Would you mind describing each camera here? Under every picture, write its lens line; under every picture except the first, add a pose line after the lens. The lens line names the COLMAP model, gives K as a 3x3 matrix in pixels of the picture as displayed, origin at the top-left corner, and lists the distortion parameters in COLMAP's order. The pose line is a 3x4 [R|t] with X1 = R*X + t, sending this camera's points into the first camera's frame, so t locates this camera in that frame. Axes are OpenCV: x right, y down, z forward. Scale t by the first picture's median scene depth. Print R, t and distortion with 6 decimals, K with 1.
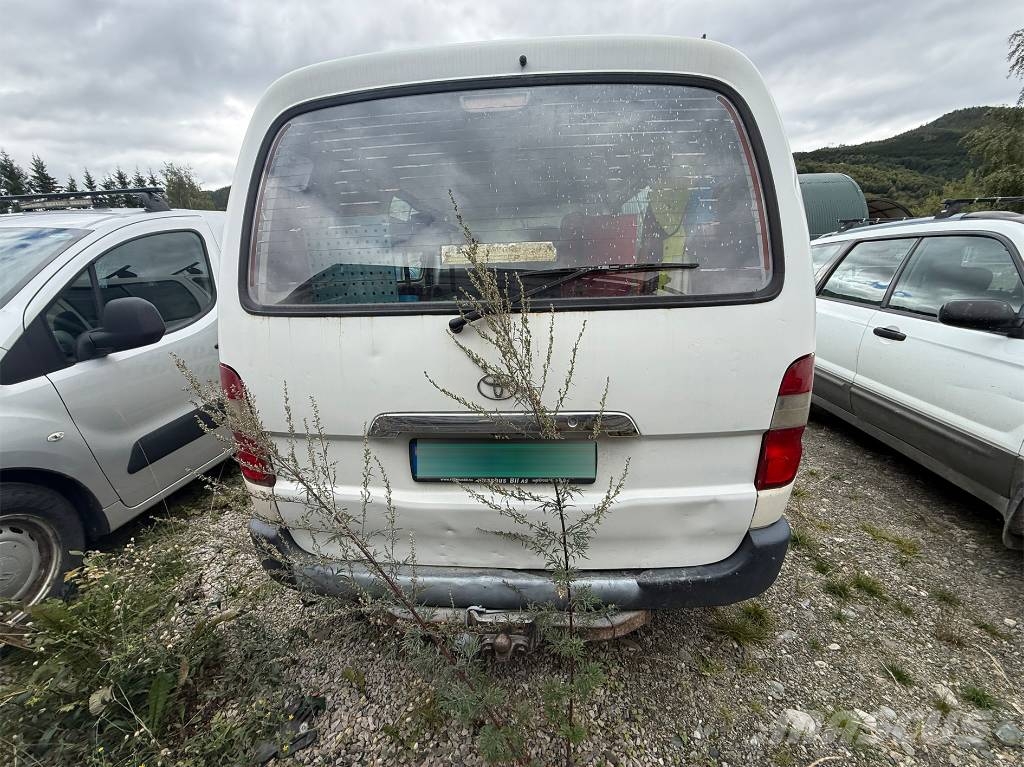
lens RADIAL K [[406.9, 0, 512.3], [0, 406.9, 388.1], [0, 0, 1]] dist [0.001332, -0.000306]
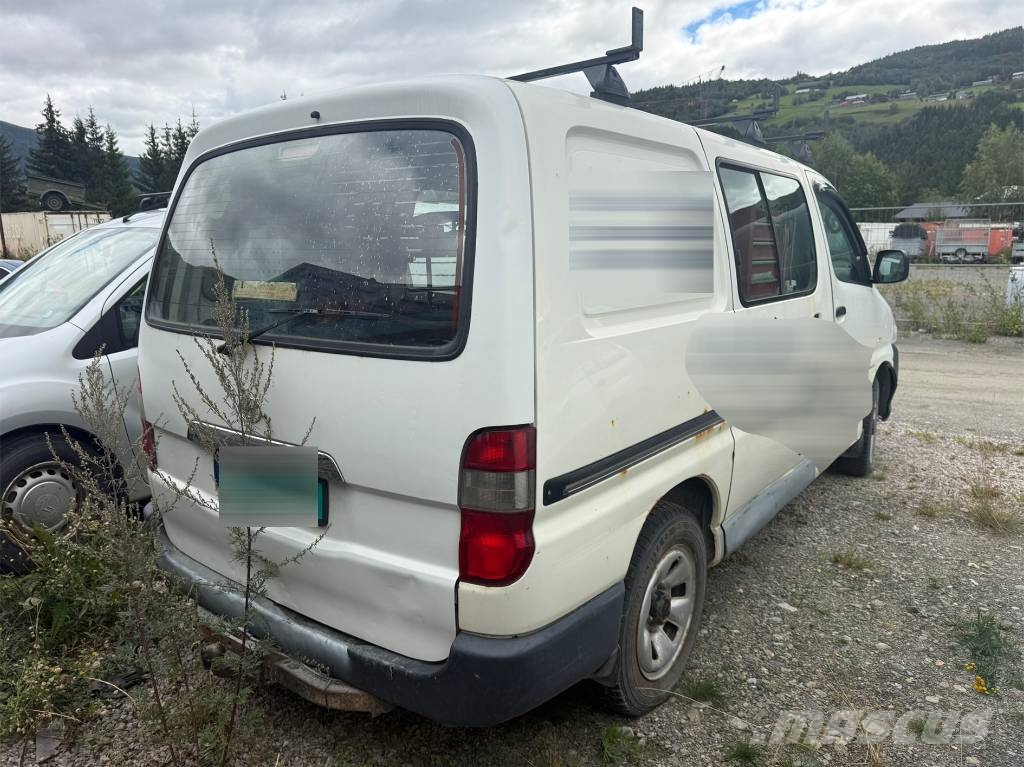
lens RADIAL K [[735.6, 0, 523.6], [0, 735.6, 384.9], [0, 0, 1]] dist [0.014944, 0.001168]
pose [[0.835222, 0.127529, -0.534920, 1.429212], [-0.170876, 0.984772, -0.032027, -0.114577], [0.522690, 0.118155, 0.844295, -0.245483]]
